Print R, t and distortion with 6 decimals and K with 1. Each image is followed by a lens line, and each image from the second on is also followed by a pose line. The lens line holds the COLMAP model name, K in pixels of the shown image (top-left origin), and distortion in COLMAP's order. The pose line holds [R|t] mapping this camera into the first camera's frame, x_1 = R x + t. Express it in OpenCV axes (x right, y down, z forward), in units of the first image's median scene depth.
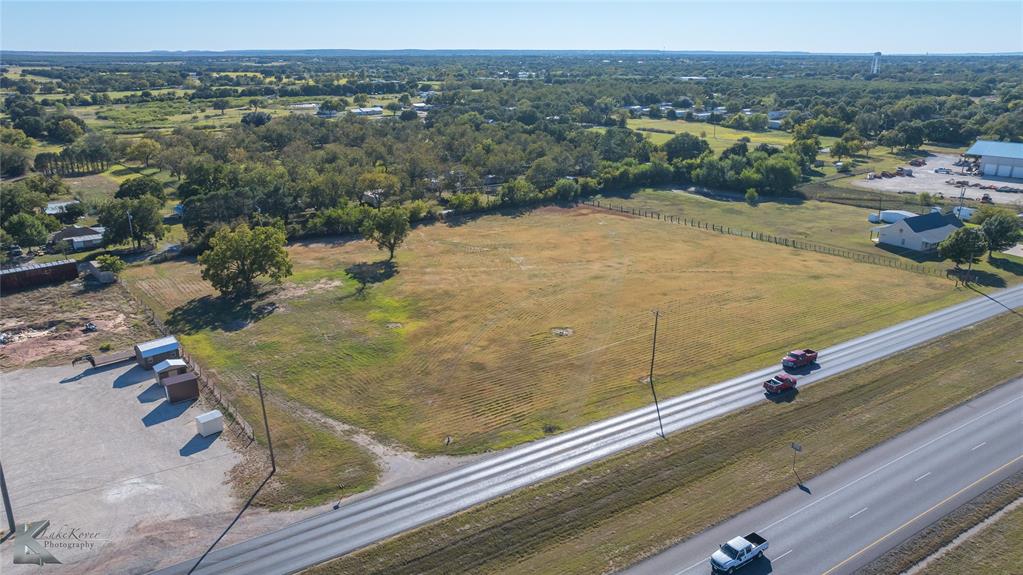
lens RADIAL K [[718.4, 0, 511.5], [0, 718.4, 287.5], [0, 0, 1]] dist [-0.013880, -0.003136]
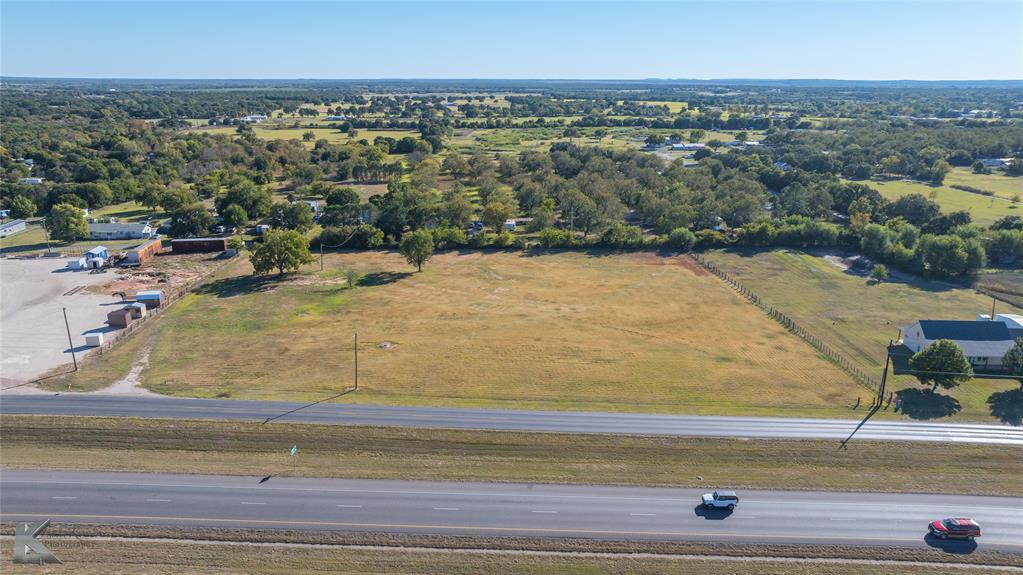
lens RADIAL K [[745.1, 0, 516.1], [0, 745.1, 286.3], [0, 0, 1]] dist [-0.018782, 0.009117]
pose [[0.820932, 0.156141, -0.549263, 0.837122], [-0.181949, 0.983279, 0.007578, -0.075898], [0.541262, 0.093717, 0.835615, 0.090318]]
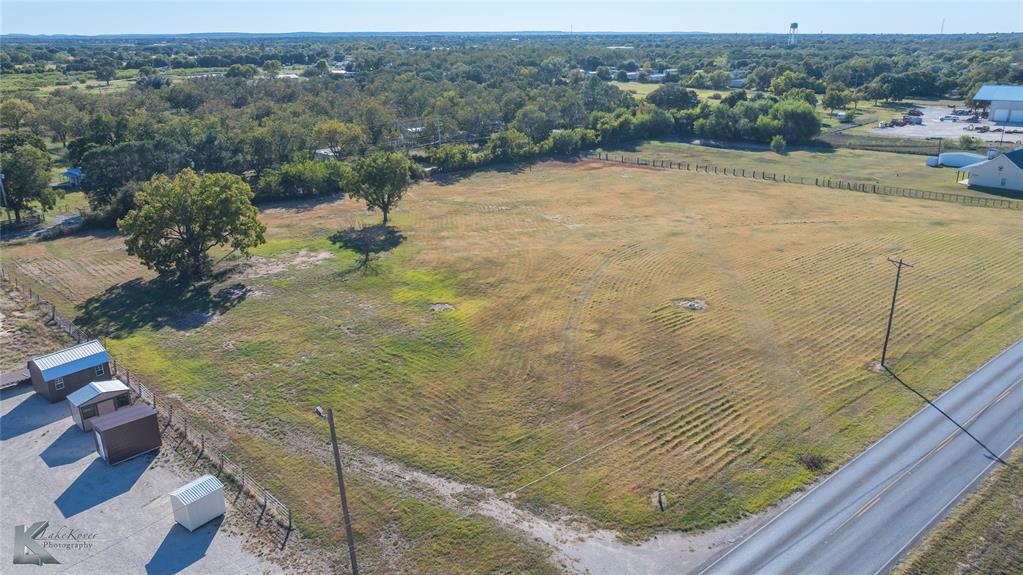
lens RADIAL K [[745.1, 0, 516.1], [0, 745.1, 286.3], [0, 0, 1]] dist [-0.018782, 0.009117]
pose [[0.991994, -0.046915, 0.117245, -0.160615], [0.045197, 0.998829, 0.017274, 0.022633], [-0.117918, -0.011836, 0.992953, 0.285734]]
